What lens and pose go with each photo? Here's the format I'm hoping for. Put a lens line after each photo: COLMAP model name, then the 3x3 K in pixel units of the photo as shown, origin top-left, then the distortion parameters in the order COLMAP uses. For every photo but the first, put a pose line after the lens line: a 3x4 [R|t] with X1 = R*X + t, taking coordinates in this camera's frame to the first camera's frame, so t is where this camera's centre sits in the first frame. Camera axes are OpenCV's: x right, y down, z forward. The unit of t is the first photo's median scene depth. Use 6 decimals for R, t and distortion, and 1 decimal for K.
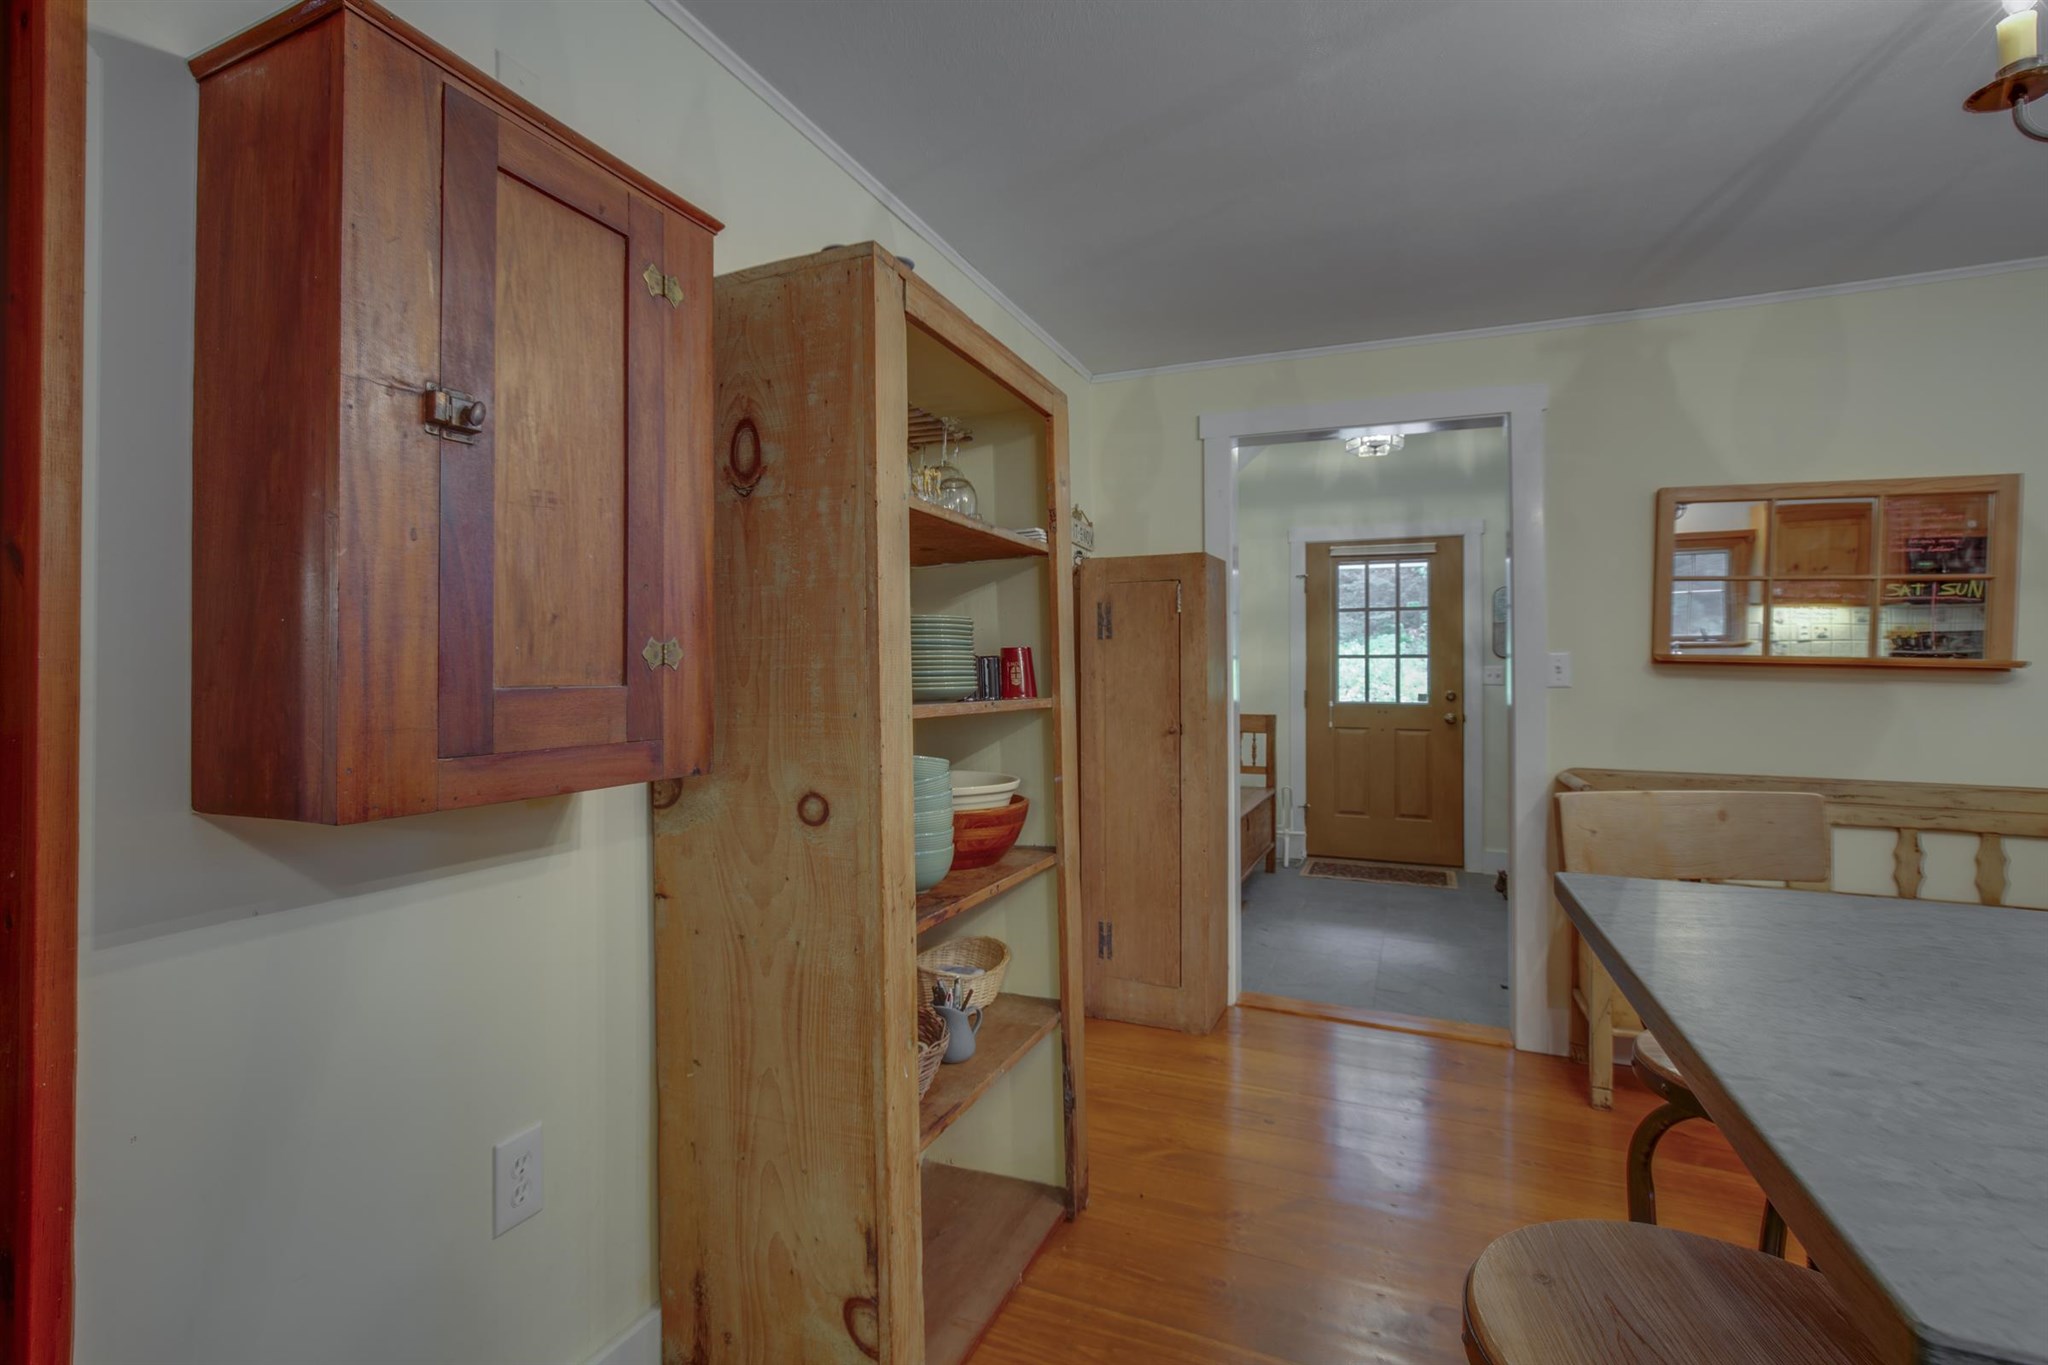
lens RADIAL K [[945.6, 0, 1011.7], [0, 945.6, 668.1], [0, 0, 1]] dist [-0.021299, 0.000881]
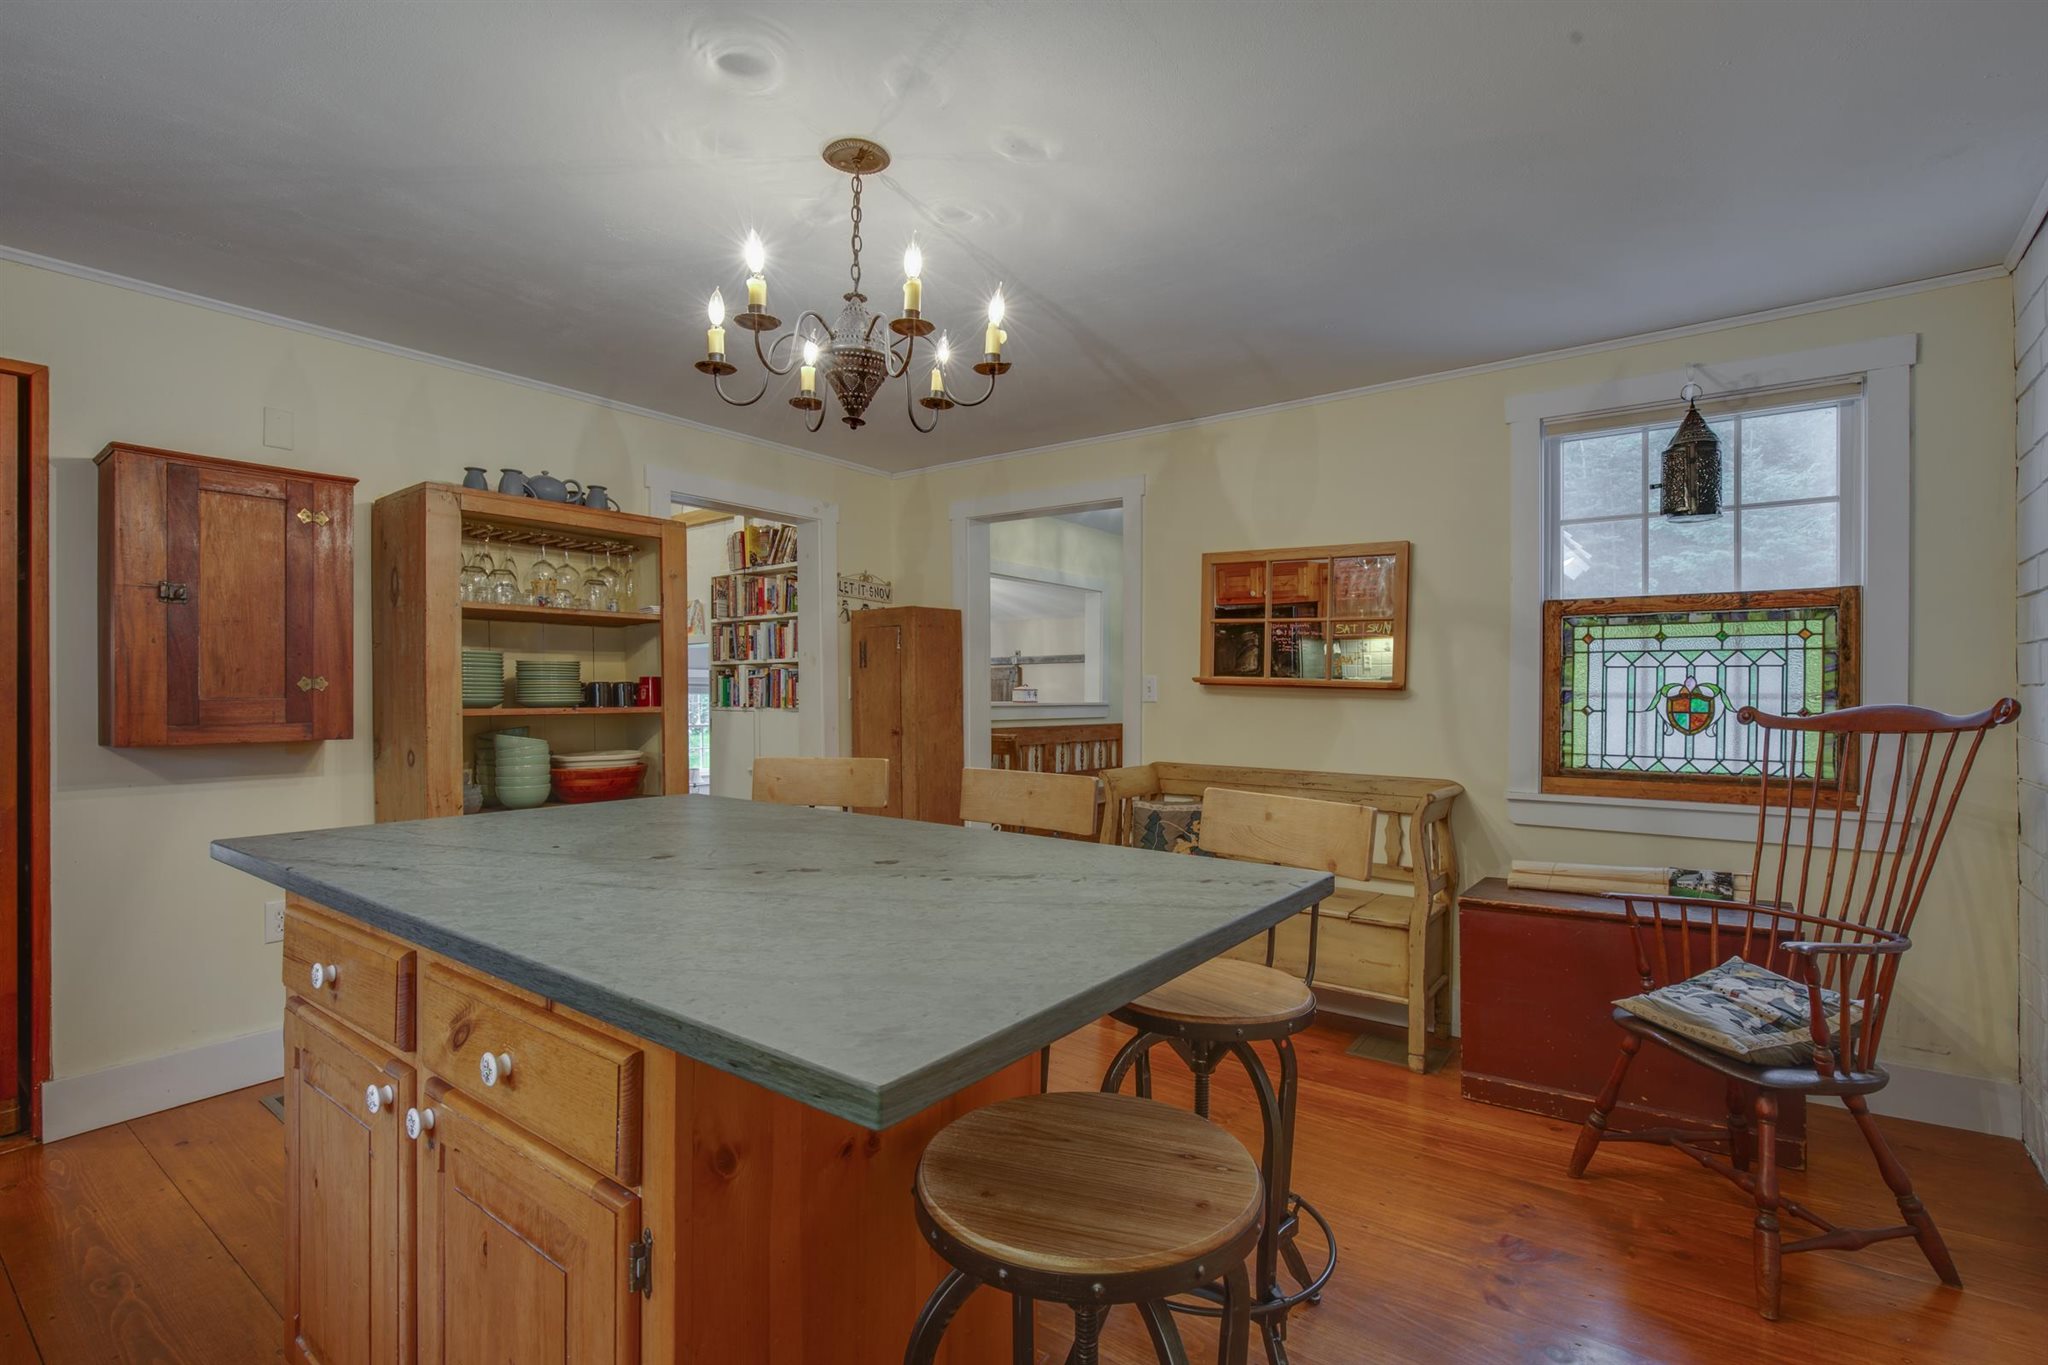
lens RADIAL K [[873.5, 0, 1032.1], [0, 873.5, 696.3], [0, 0, 1]] dist [-0.017151, -0.000263]
pose [[0.978882, 0.003434, -0.204399, 1.700208], [-0.000417, 0.999890, 0.014804, -0.016435], [0.204428, -0.014406, 0.978776, -0.645301]]
